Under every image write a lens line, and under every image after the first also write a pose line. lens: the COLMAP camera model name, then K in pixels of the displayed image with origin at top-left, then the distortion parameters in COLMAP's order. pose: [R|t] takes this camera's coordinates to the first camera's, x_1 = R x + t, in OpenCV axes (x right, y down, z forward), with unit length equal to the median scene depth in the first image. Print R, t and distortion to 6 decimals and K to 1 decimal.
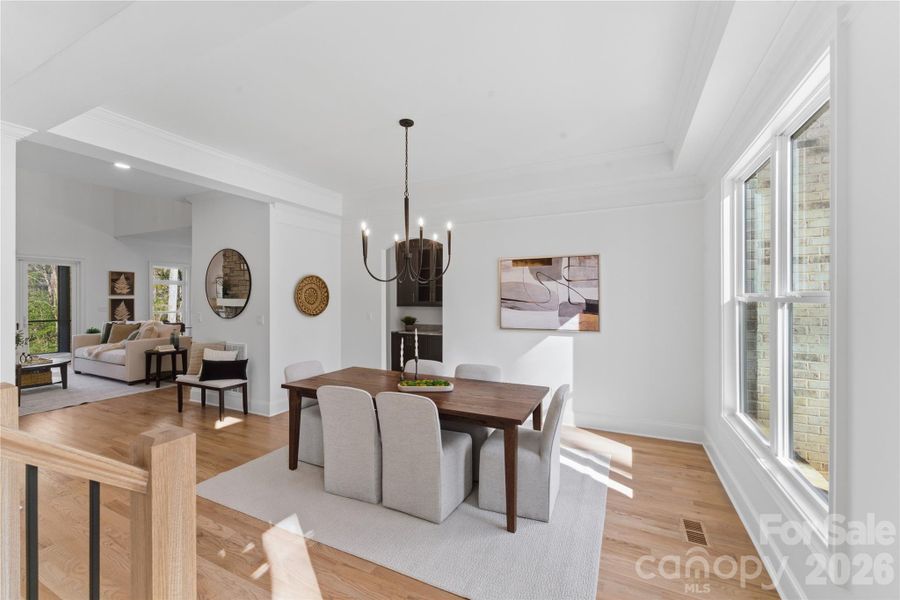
lens RADIAL K [[367.4, 0, 450.0], [0, 367.4, 300.0], [0, 0, 1]] dist [-0.002991, 0.000265]
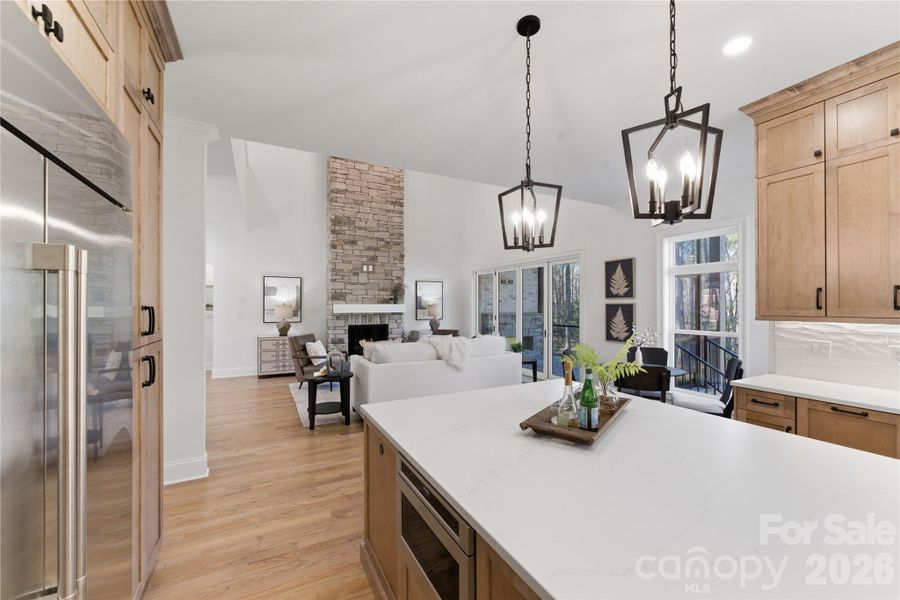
lens RADIAL K [[367.4, 0, 450.0], [0, 367.4, 300.0], [0, 0, 1]] dist [-0.002991, 0.000265]
pose [[-0.589264, -0.011471, -0.807859, -0.245264], [-0.001312, 0.999911, -0.013241, -0.001355], [0.807940, -0.006742, -0.589227, 1.167219]]
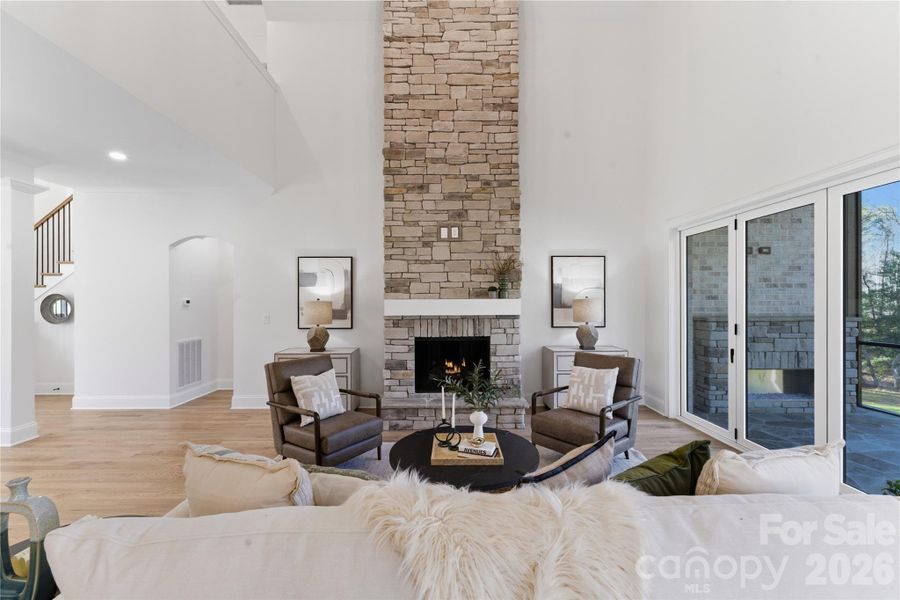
lens RADIAL K [[367.4, 0, 450.0], [0, 367.4, 300.0], [0, 0, 1]] dist [-0.002991, 0.000265]
pose [[-0.891442, 0.003279, -0.453123, -0.635230], [0.003703, 0.999993, -0.000047, -0.001546], [0.453120, -0.001720, -0.891448, 0.908495]]
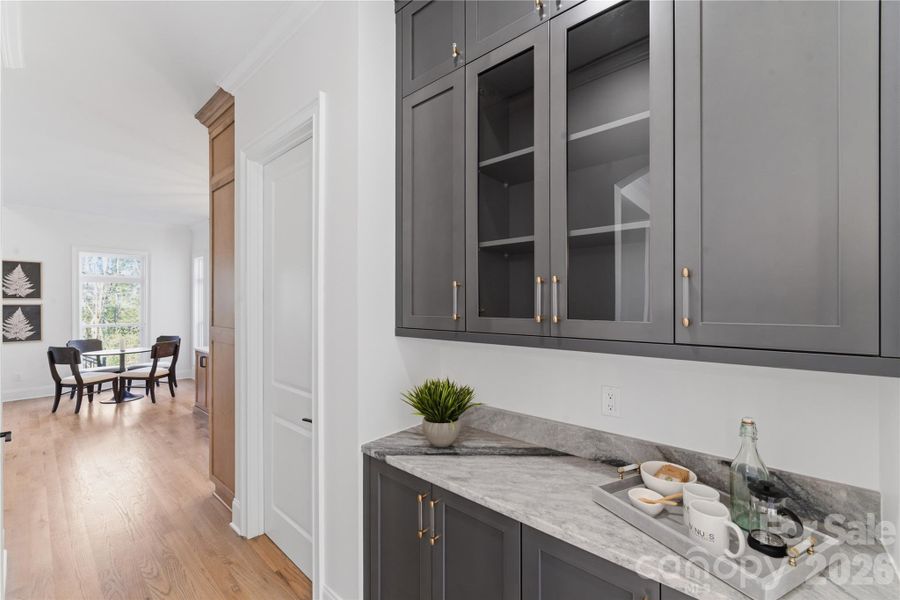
lens RADIAL K [[367.4, 0, 450.0], [0, 367.4, 300.0], [0, 0, 1]] dist [-0.002991, 0.000265]
pose [[0.967555, -0.003967, -0.252628, -0.037853], [0.001657, 0.999955, -0.009358, -0.004061], [0.252654, 0.008636, 0.967518, 0.607077]]
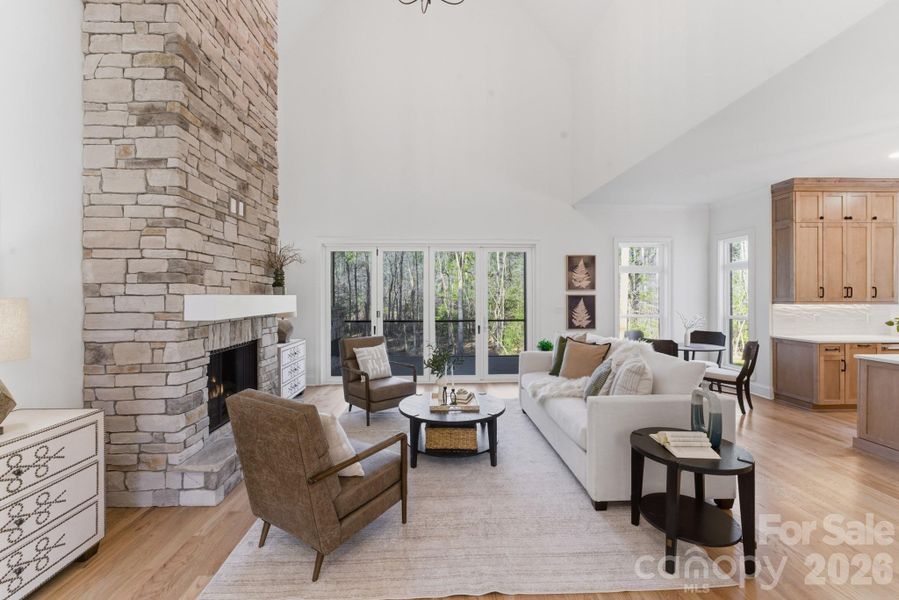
lens RADIAL K [[367.0, 0, 449.5], [0, 367.0, 300.0], [0, 0, 1]] dist [-0.002991, 0.000265]
pose [[0.475628, 0.006054, -0.879626, -0.428782], [0.001795, 0.999968, 0.007853, -0.000394], [0.879645, -0.005314, 0.475602, 0.480436]]
